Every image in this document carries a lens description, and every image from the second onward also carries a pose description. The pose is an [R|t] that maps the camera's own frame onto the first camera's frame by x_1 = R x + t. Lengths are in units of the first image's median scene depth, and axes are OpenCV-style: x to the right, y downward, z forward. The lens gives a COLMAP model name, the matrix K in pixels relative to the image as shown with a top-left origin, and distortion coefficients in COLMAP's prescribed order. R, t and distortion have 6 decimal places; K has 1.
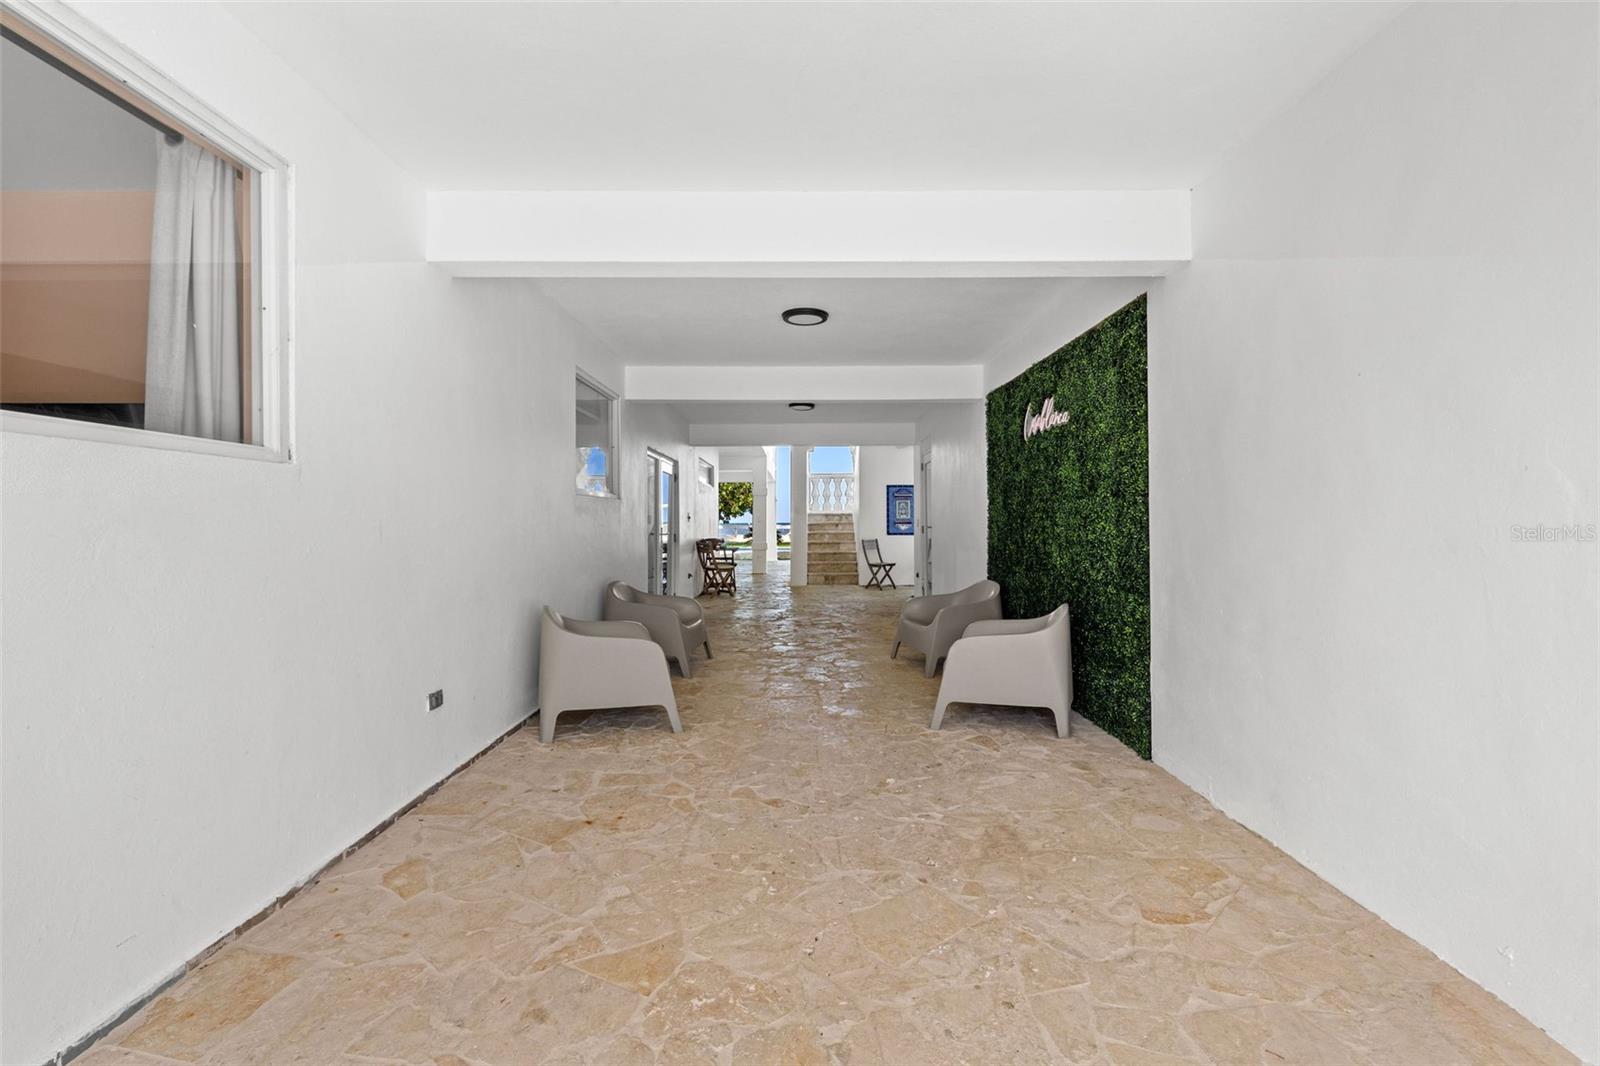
lens RADIAL K [[677.9, 0, 801.8], [0, 677.9, 526.5], [0, 0, 1]] dist [-0.003529, -0.000457]
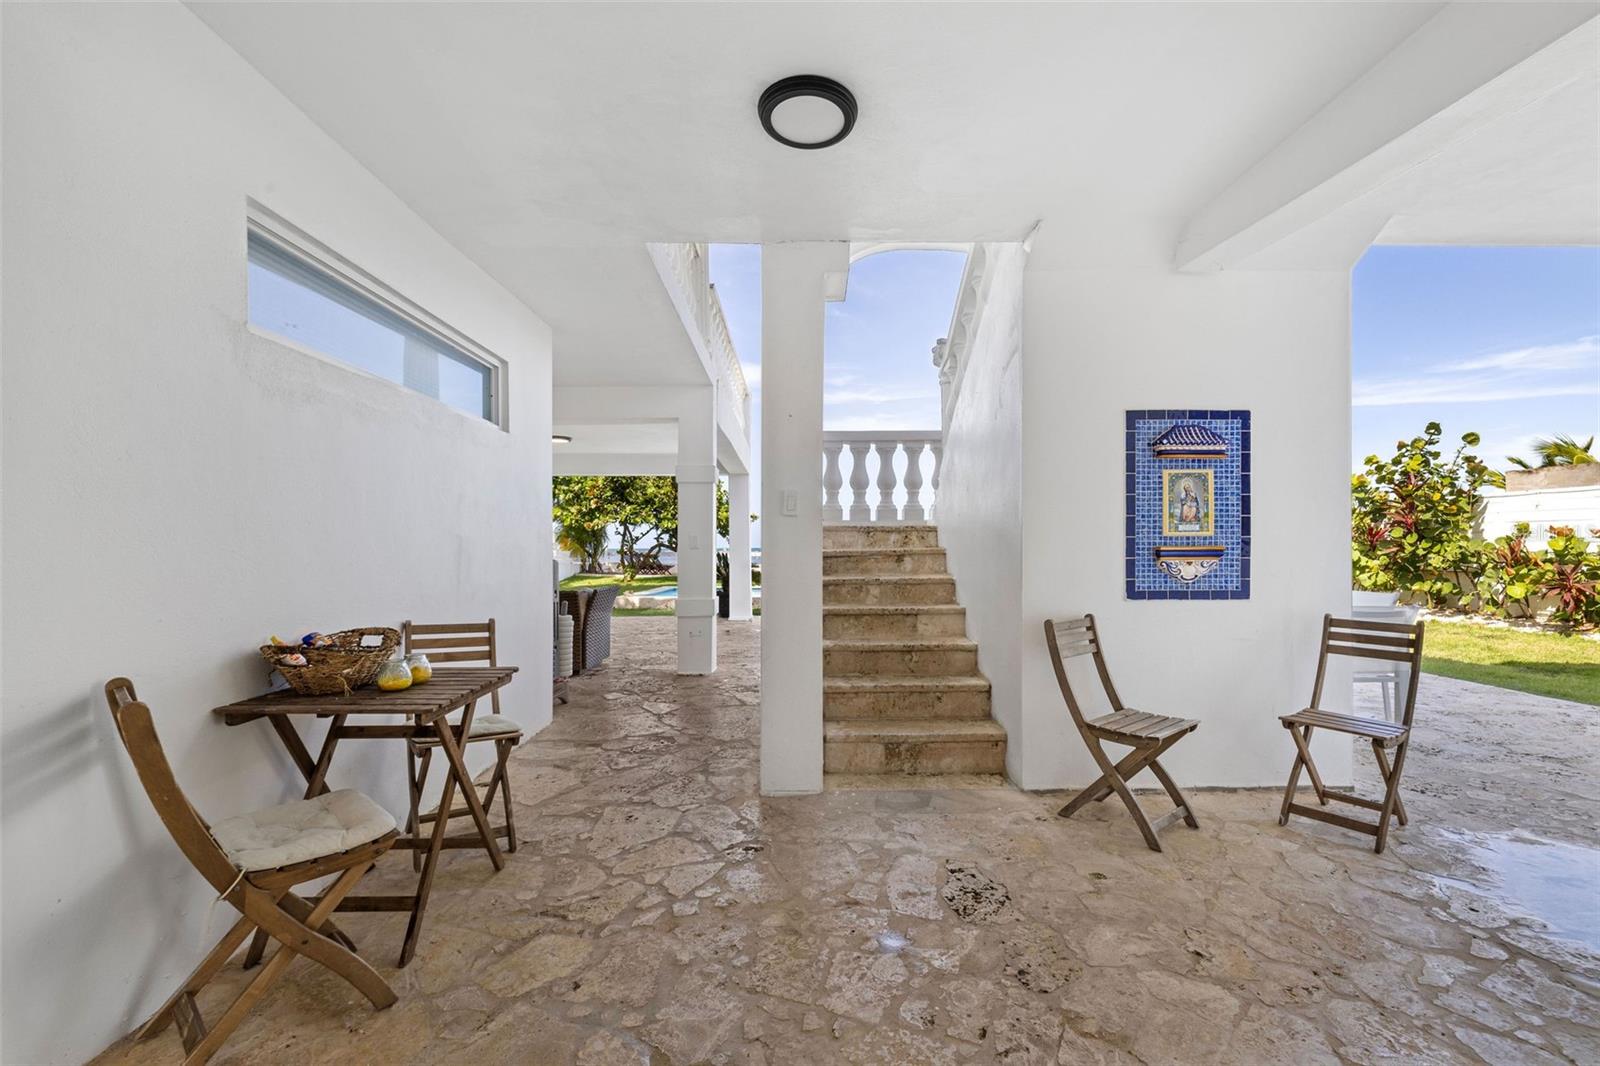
lens RADIAL K [[677.9, 0, 799.8], [0, 677.9, 545.1], [0, 0, 1]] dist [-0.003529, -0.000457]
pose [[0.999834, 0.011265, 0.014304, -0.005315], [-0.011051, 0.999827, -0.014985, -0.002970], [-0.014470, 0.014825, 0.999785, 0.724324]]
